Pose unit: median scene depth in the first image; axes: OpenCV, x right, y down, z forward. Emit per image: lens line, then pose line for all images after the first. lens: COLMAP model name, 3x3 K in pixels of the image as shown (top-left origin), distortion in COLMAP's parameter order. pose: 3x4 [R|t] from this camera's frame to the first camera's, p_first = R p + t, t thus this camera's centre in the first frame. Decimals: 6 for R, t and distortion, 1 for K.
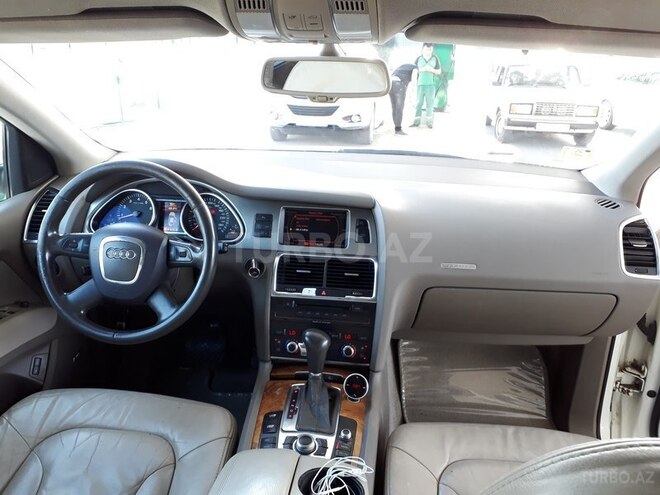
lens RADIAL K [[508.6, 0, 330.0], [0, 508.6, 247.5], [0, 0, 1]] dist [-0.036490, -0.003403]
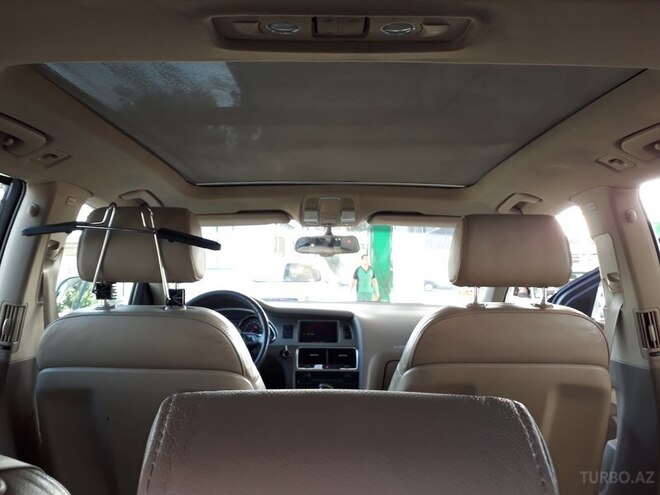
lens RADIAL K [[508.6, 0, 330.0], [0, 508.6, 247.5], [0, 0, 1]] dist [-0.036490, -0.003403]
pose [[0.995765, -0.019259, 0.089900, -0.143873], [0.051520, 0.926757, -0.372113, 0.342429], [-0.076149, 0.375168, 0.923824, -0.680896]]
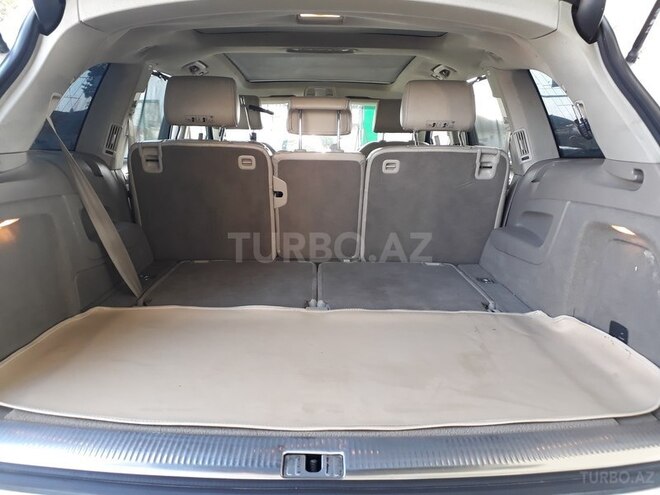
lens RADIAL K [[508.6, 0, 330.0], [0, 508.6, 247.5], [0, 0, 1]] dist [-0.036490, -0.003403]
pose [[0.994094, -0.040520, 0.100676, -0.248025], [0.055985, 0.986187, -0.155886, 0.826379], [-0.092969, 0.160602, 0.982631, -1.701112]]
